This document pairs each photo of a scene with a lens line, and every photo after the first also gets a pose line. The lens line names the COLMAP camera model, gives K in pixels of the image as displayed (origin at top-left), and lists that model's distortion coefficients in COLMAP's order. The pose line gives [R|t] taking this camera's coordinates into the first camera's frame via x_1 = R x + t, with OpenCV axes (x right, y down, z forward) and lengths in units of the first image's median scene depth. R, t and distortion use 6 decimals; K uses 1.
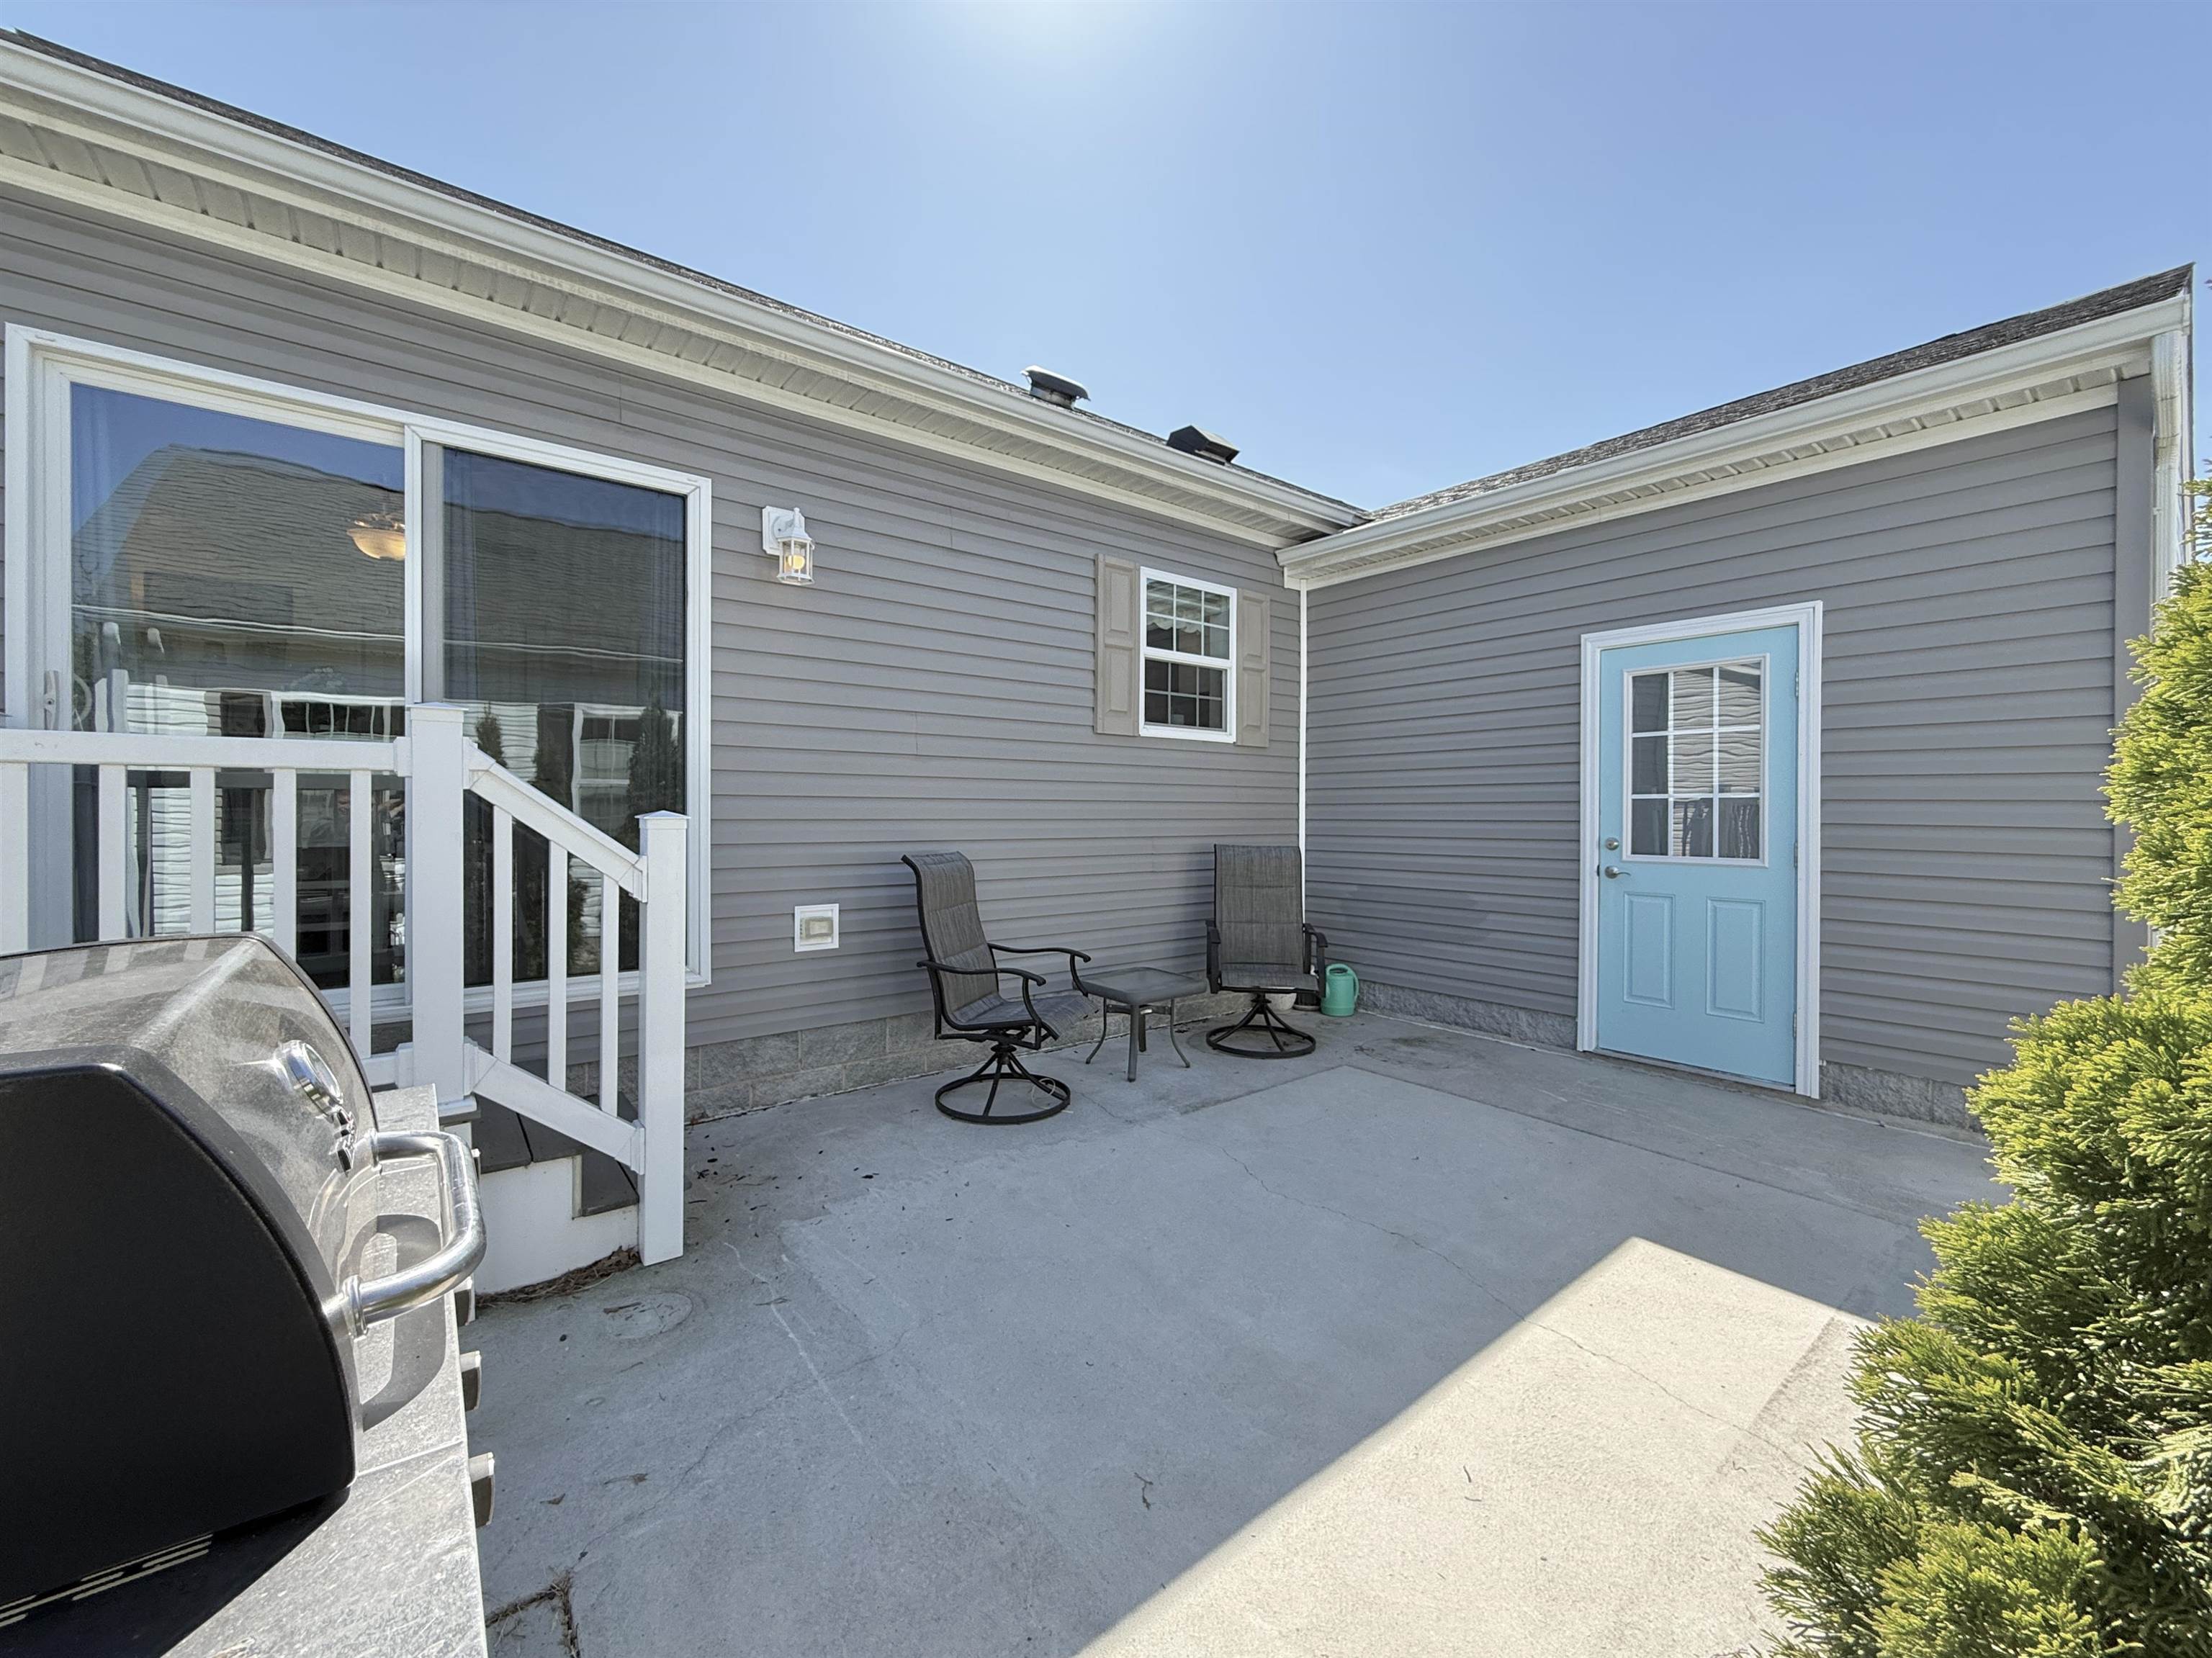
lens RADIAL K [[878.3, 0, 1101.2], [0, 878.3, 813.3], [0, 0, 1]] dist [-0.001037, 0.000008]
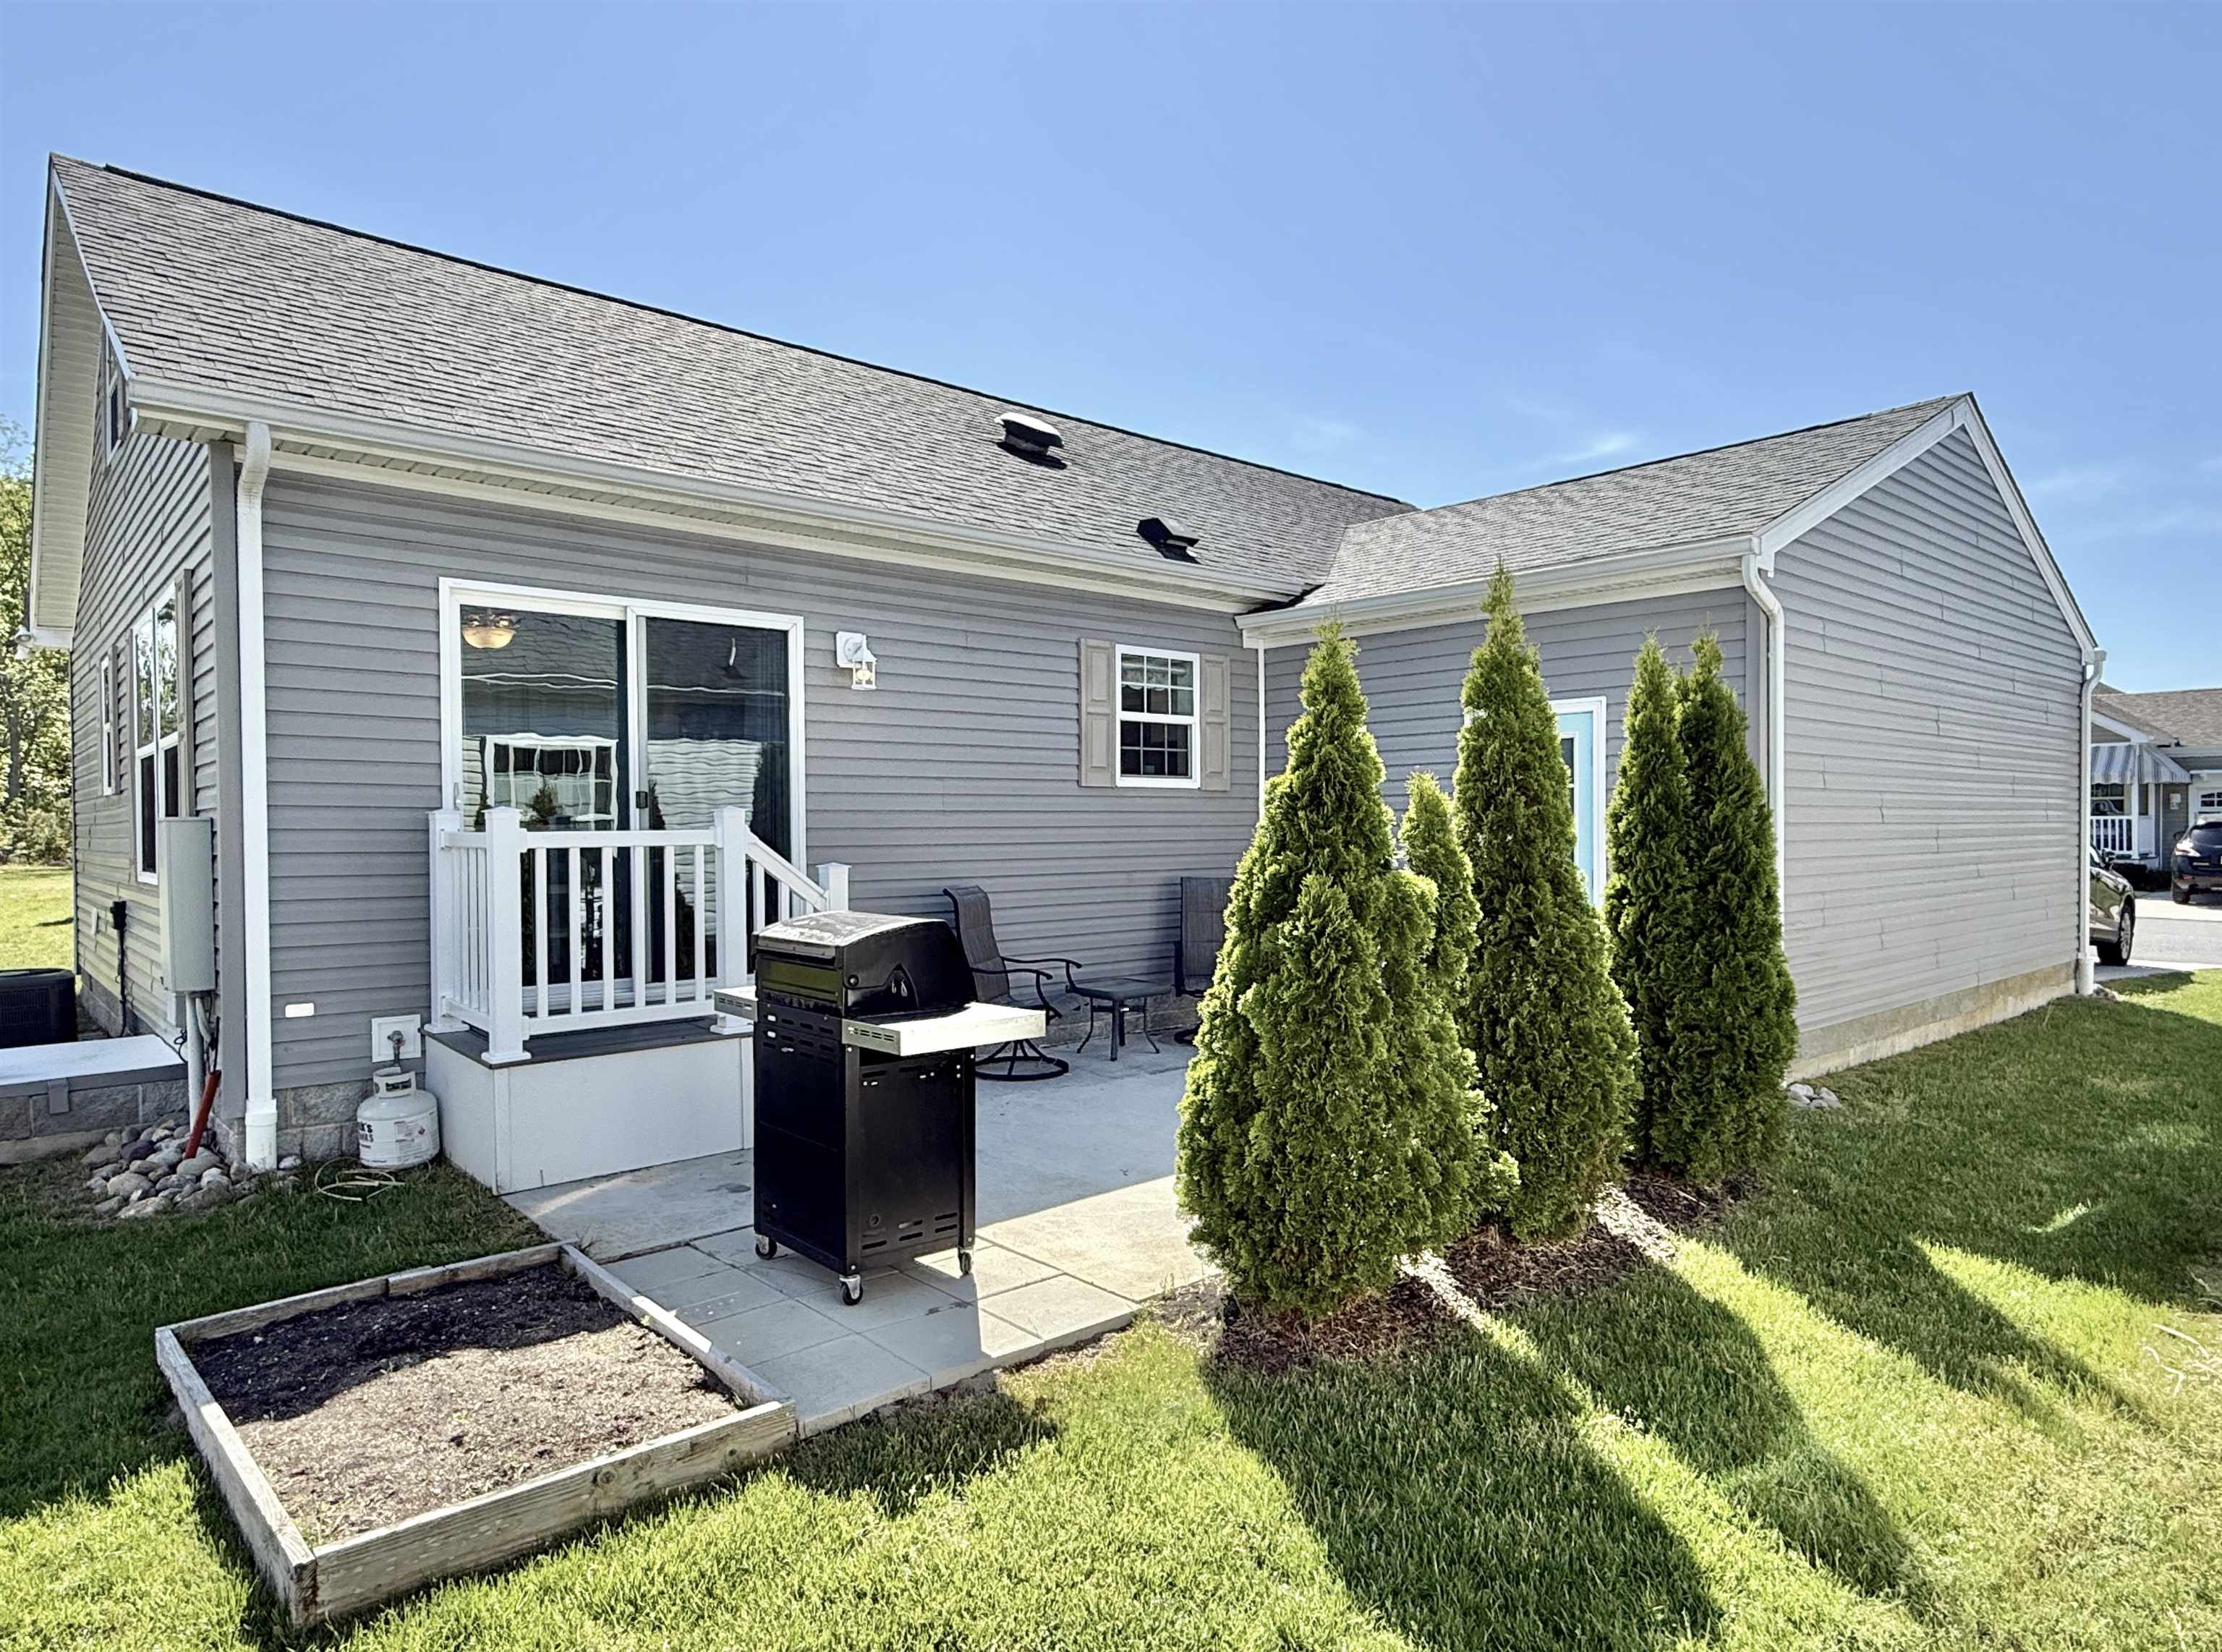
lens RADIAL K [[1309.1, 0, 1120.9], [0, 1309.1, 840.6], [0, 0, 1]] dist [0.002260, 0.000052]
pose [[0.998732, -0.013575, 0.048475, -0.038655], [0.013341, 0.999898, 0.005146, -0.025547], [-0.048540, -0.004492, 0.998811, -0.798185]]
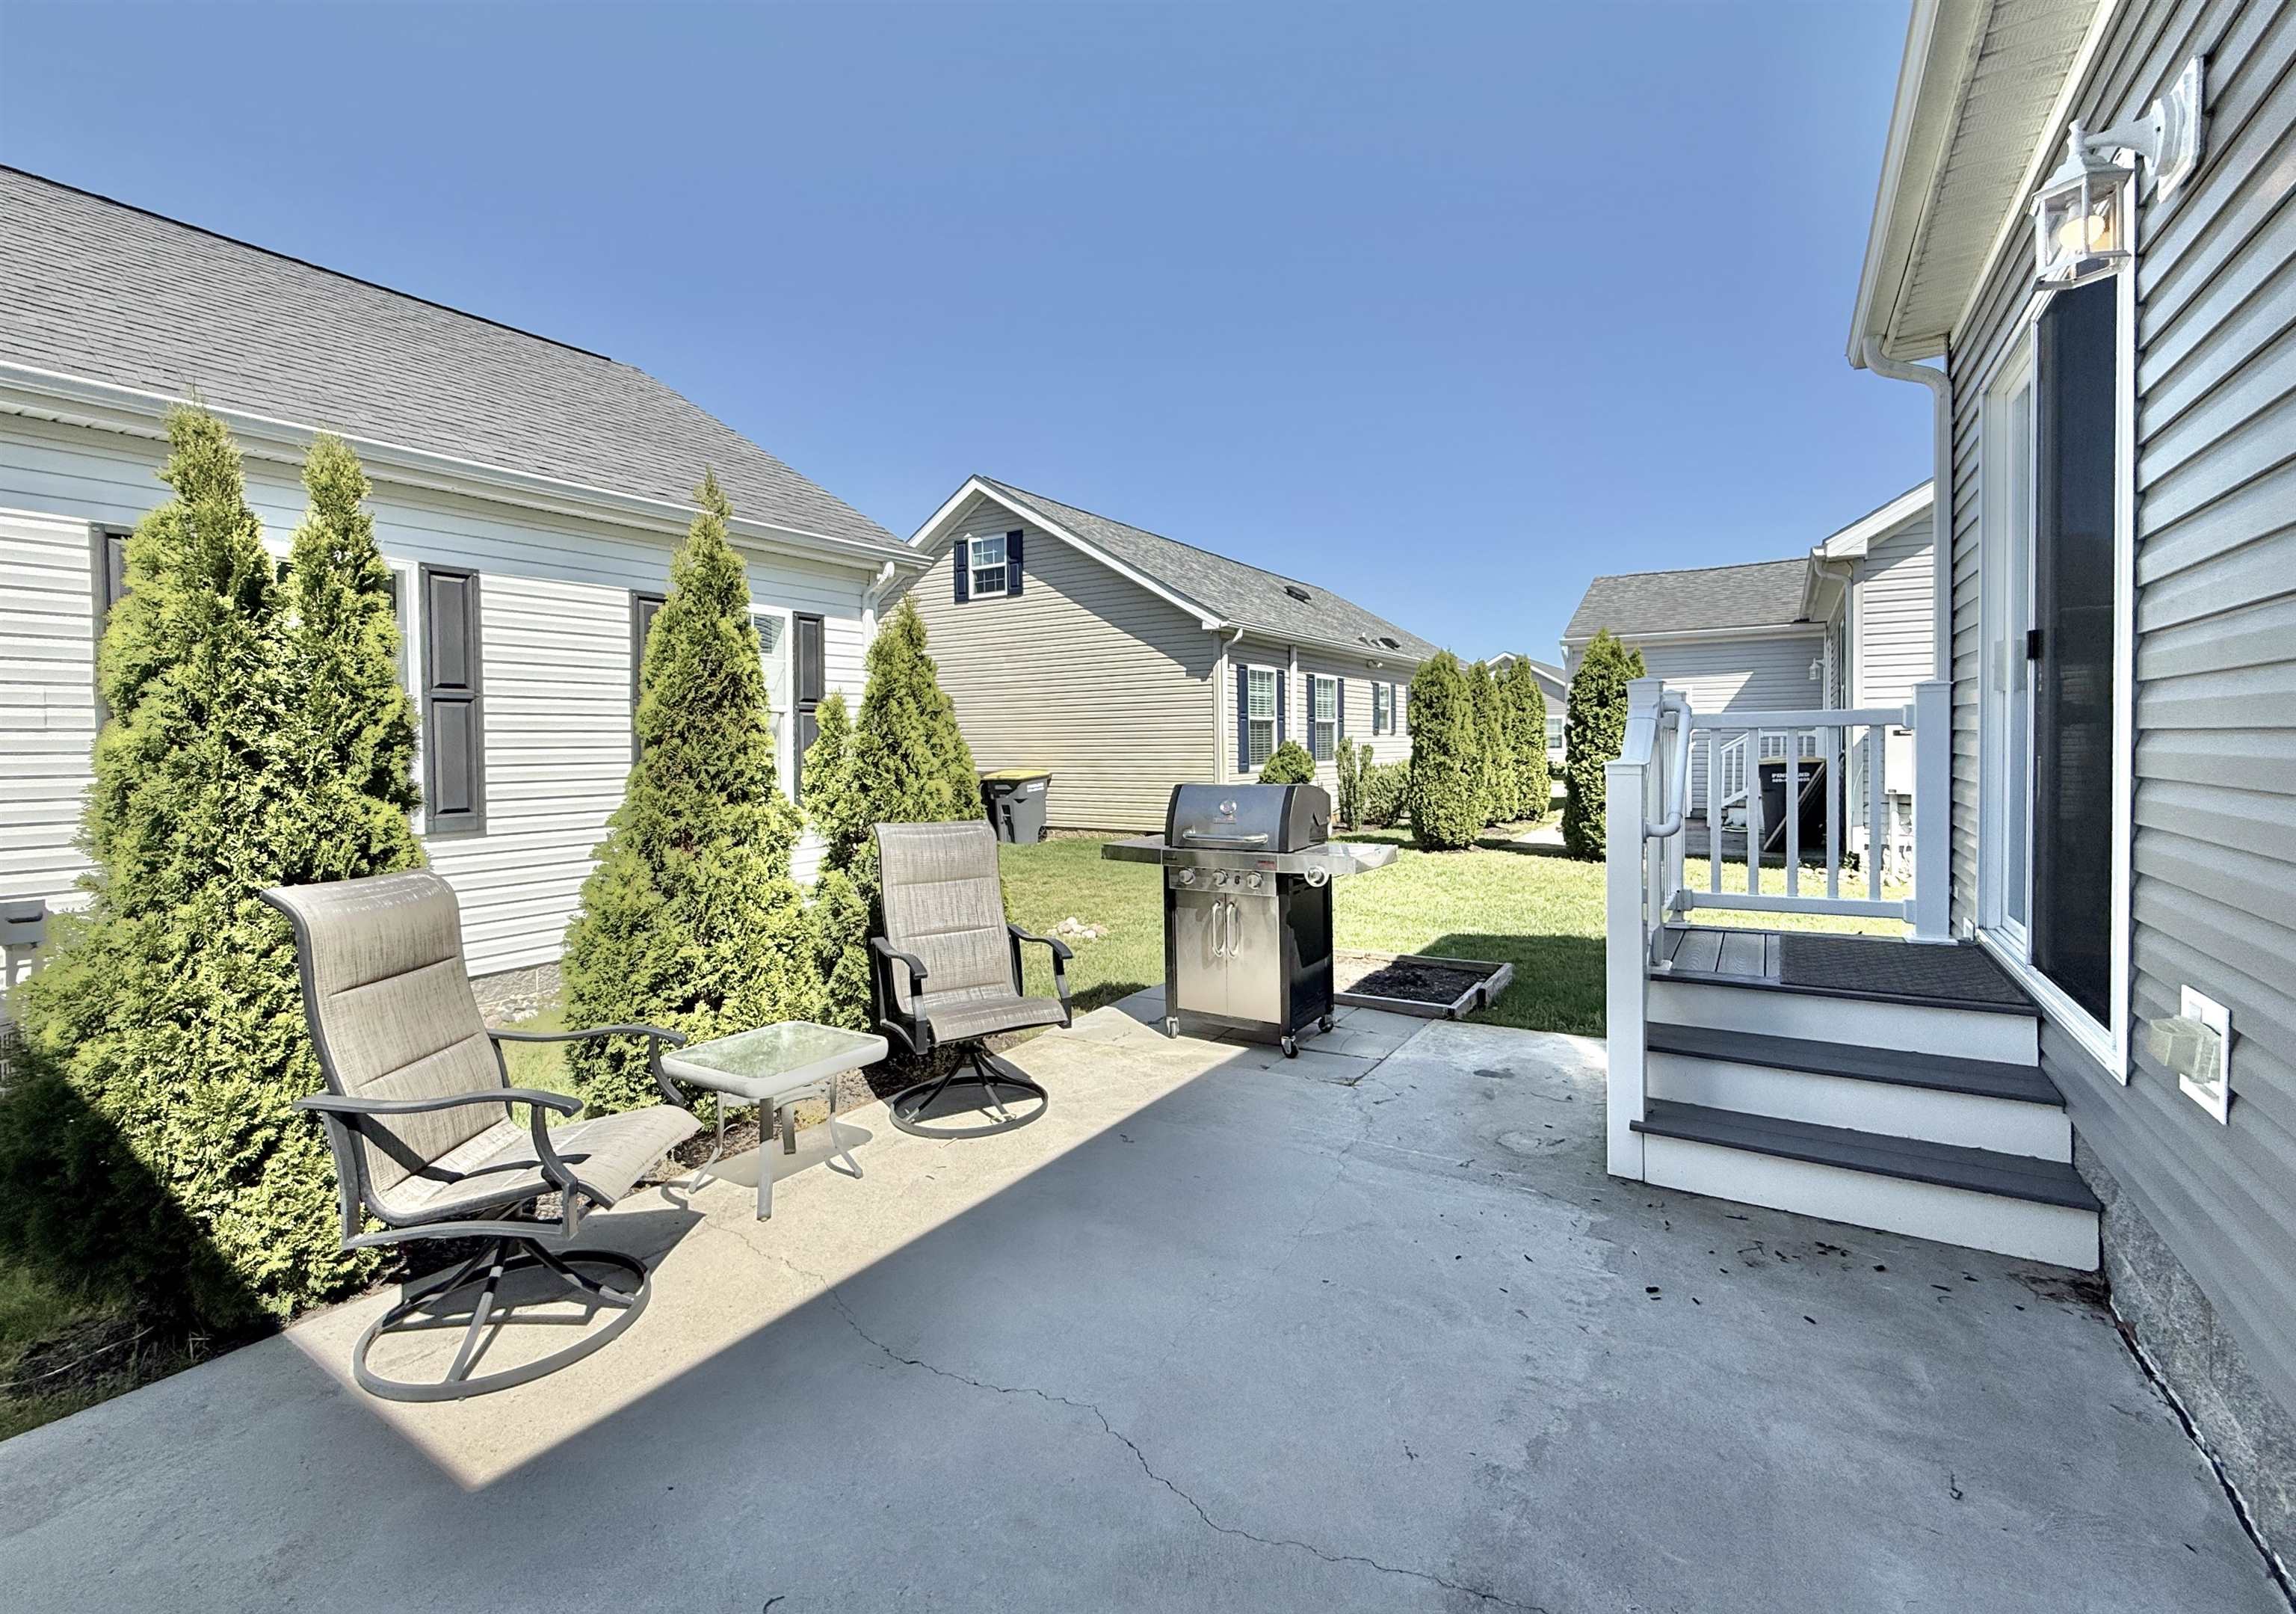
lens RADIAL K [[983.4, 0, 1159.6], [0, 983.4, 748.4], [0, 0, 1]] dist [0.003046, 0.000294]
pose [[-0.941290, 0.005841, -0.337547, 0.229625], [0.003113, 0.999958, 0.008623, -0.012521], [0.337584, 0.007066, -0.941269, 1.018943]]
